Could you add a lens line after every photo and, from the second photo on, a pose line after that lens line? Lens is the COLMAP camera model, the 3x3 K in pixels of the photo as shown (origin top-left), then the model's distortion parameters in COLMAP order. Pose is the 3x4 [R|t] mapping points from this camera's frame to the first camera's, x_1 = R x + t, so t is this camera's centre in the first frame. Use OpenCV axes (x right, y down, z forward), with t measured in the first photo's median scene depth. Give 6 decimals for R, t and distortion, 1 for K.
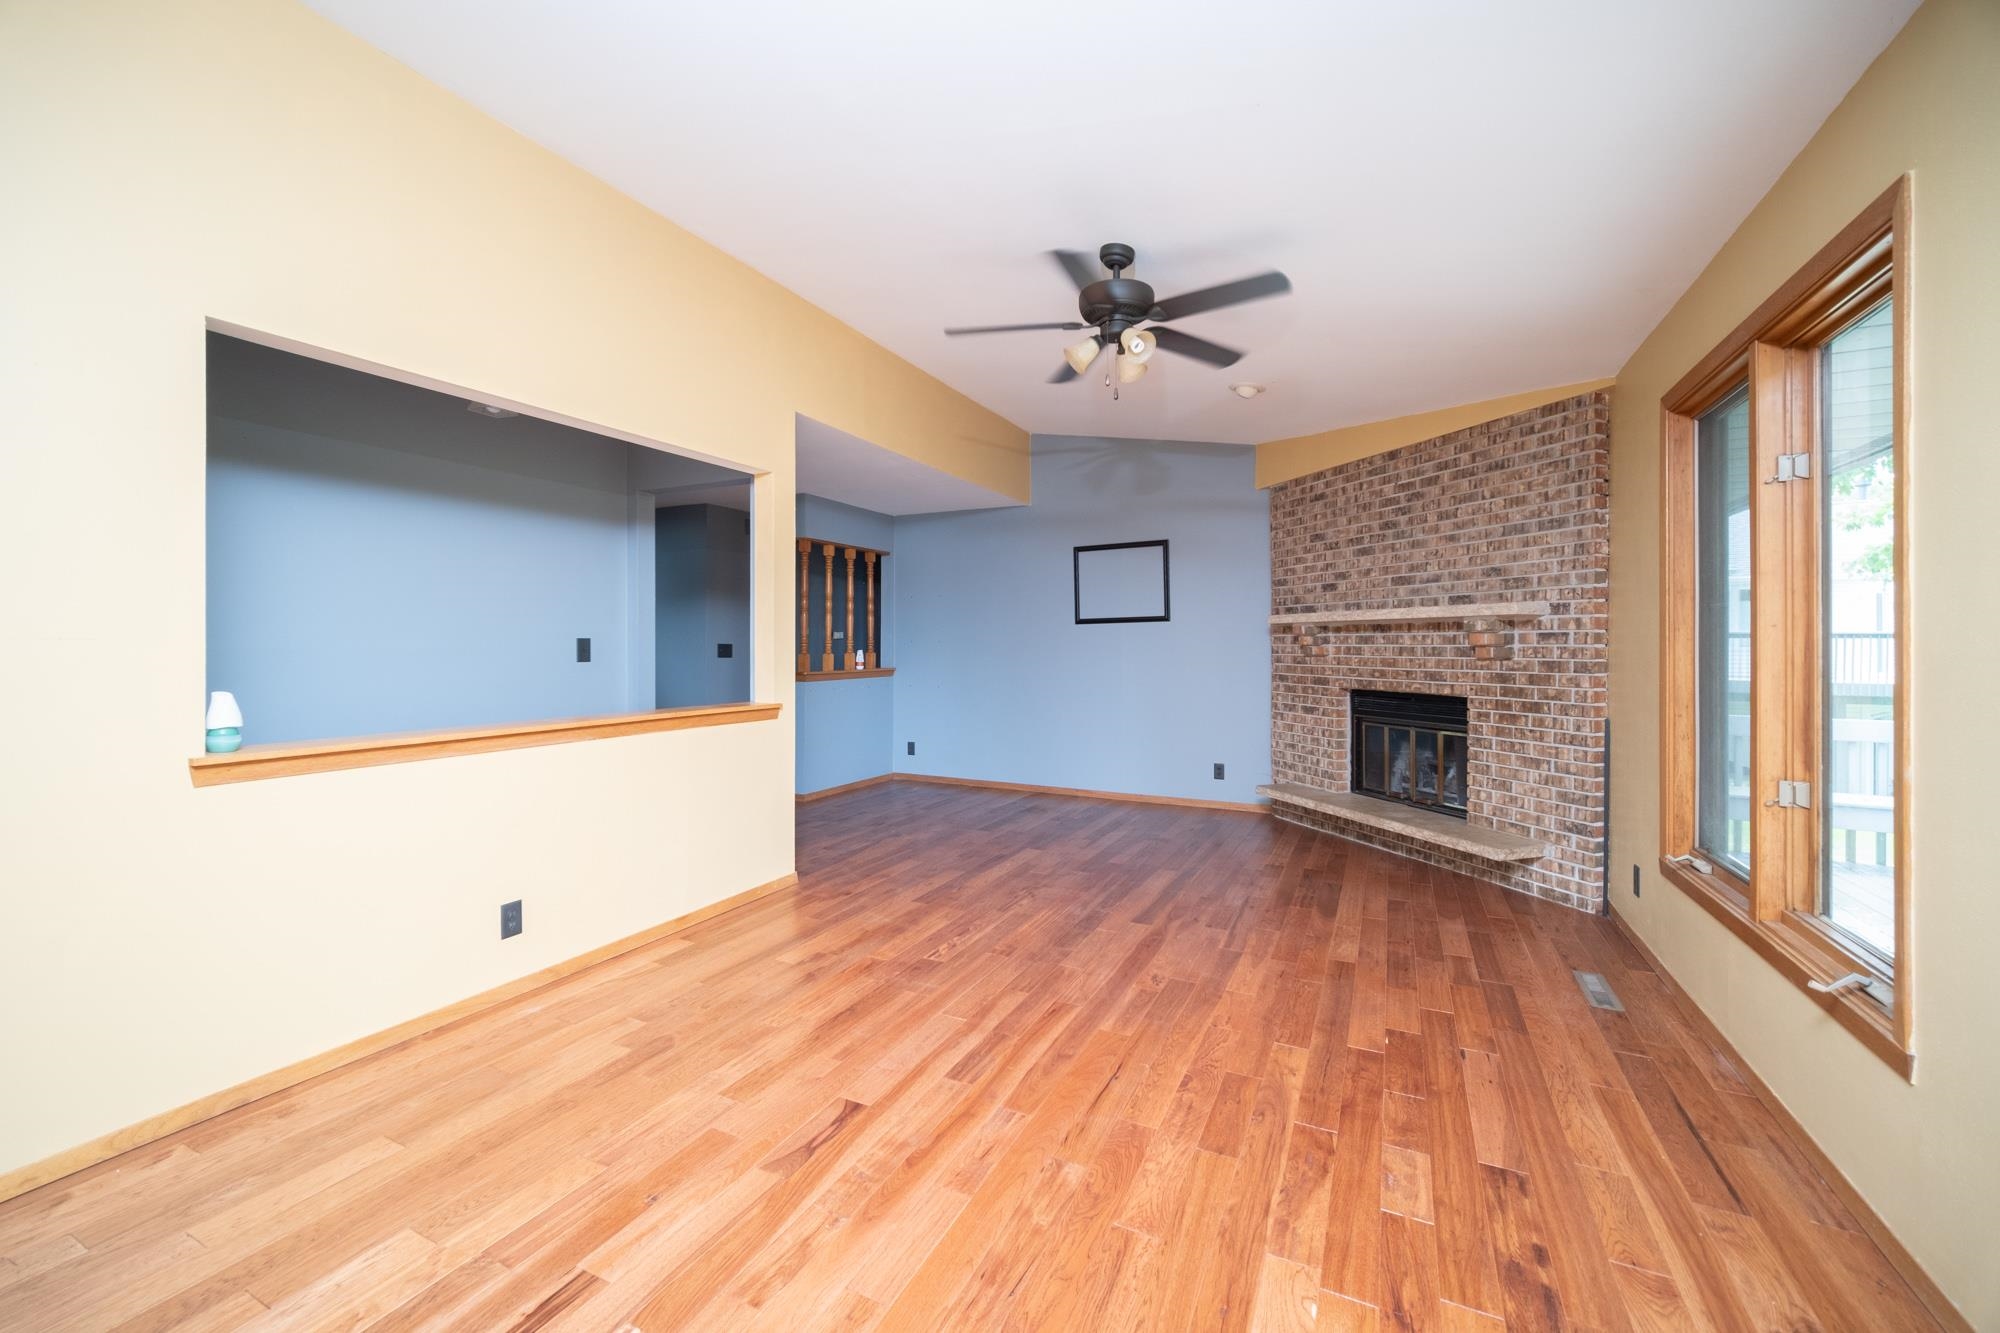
lens RADIAL K [[785.8, 0, 998.7], [0, 785.8, 700.7], [0, 0, 1]] dist [-0.000936, -0.000185]
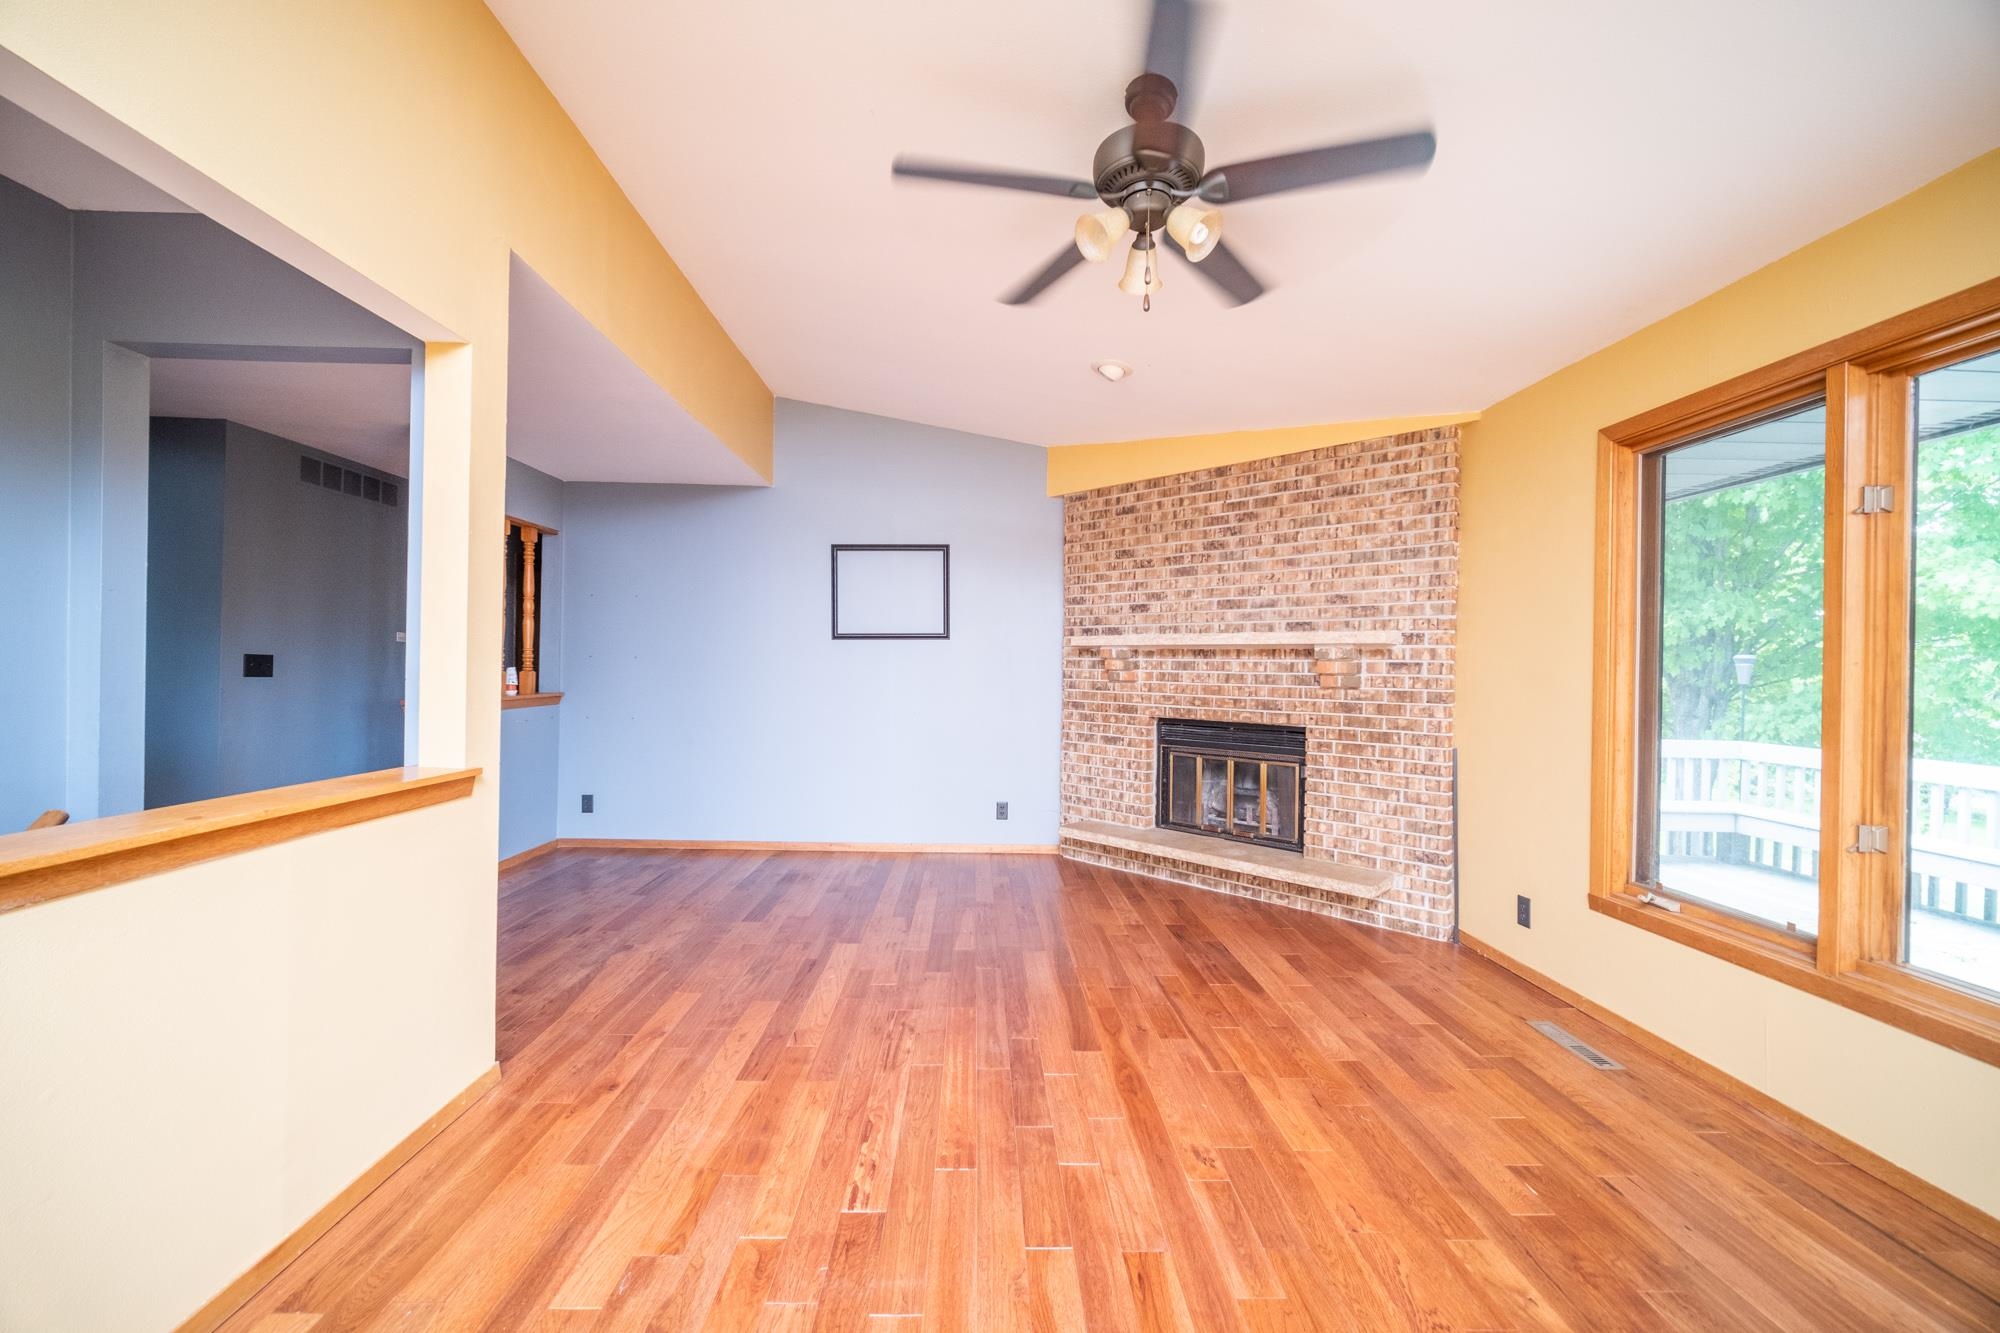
lens RADIAL K [[785.8, 0, 998.7], [0, 785.8, 700.7], [0, 0, 1]] dist [-0.000936, -0.000185]
pose [[0.888936, -0.005675, 0.457996, -0.202157], [0.016550, 0.999668, -0.019736, -0.026167], [-0.457732, 0.025124, 0.888735, 0.339119]]
